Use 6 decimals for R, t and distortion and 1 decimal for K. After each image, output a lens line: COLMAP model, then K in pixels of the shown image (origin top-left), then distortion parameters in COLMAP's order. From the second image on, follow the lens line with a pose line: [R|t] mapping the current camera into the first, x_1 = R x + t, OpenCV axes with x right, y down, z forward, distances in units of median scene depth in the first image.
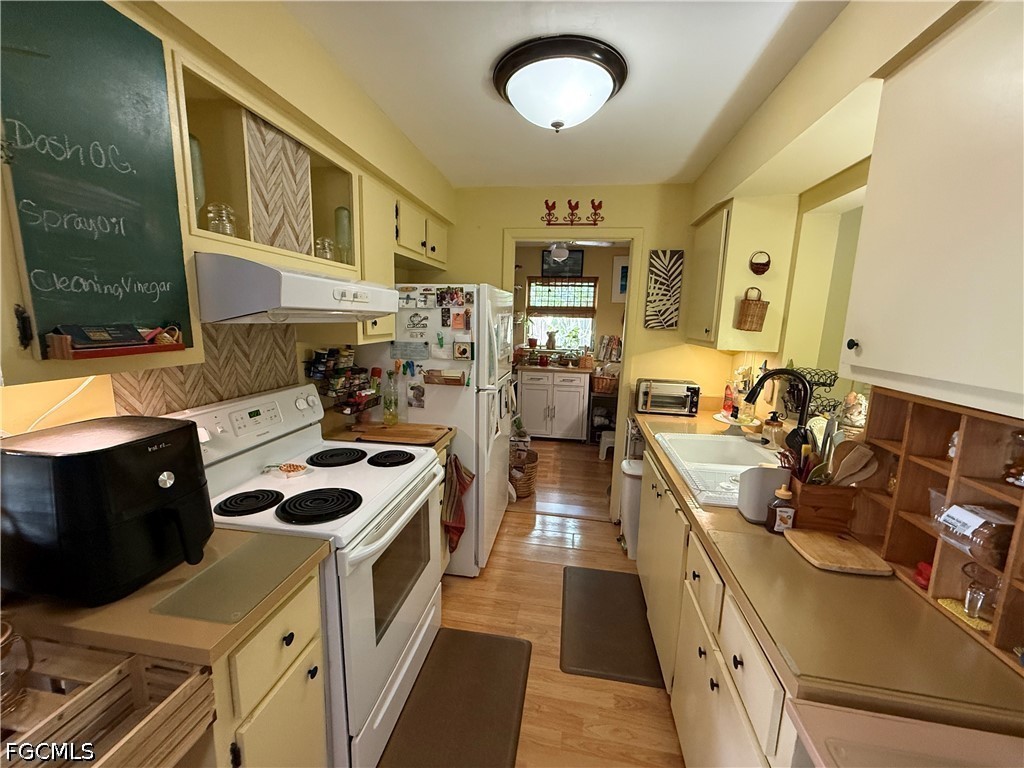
lens RADIAL K [[410.4, 0, 508.6], [0, 410.4, 383.9], [0, 0, 1]] dist [0.000076, 0.000743]
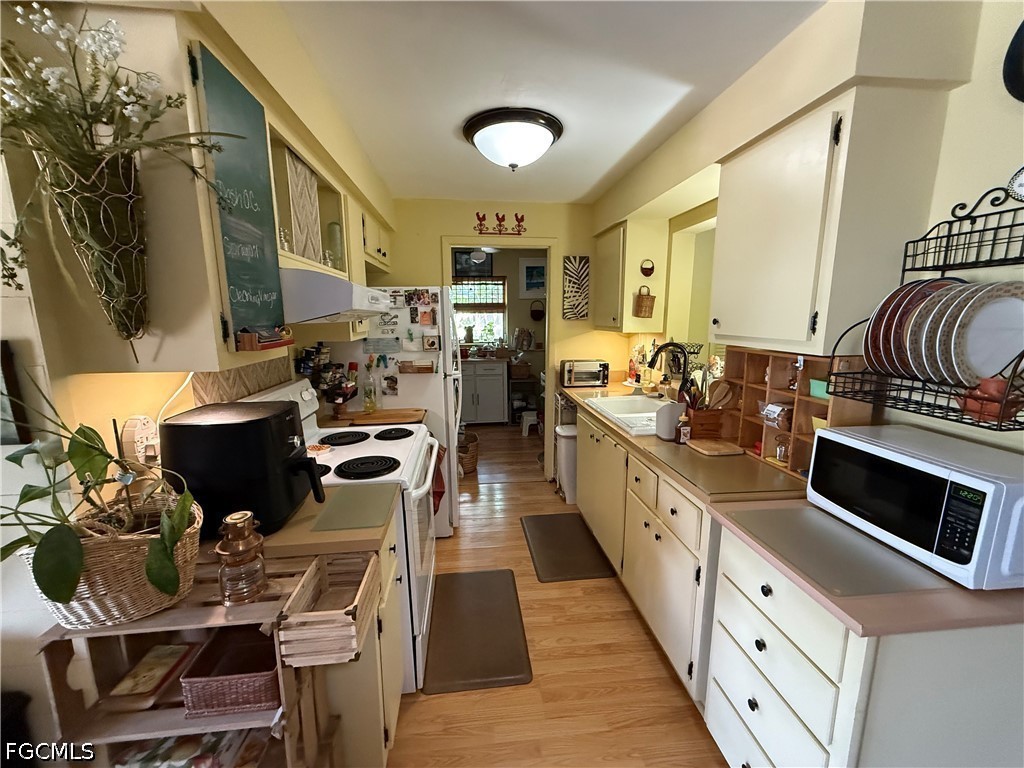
lens RADIAL K [[410.4, 0, 511.0], [0, 410.4, 384.9], [0, 0, 1]] dist [0.000076, 0.000743]
pose [[0.961413, -0.078126, 0.263783, -0.230718], [0.075462, 0.996943, 0.020234, 0.035015], [-0.264558, 0.000453, 0.964370, -0.212780]]
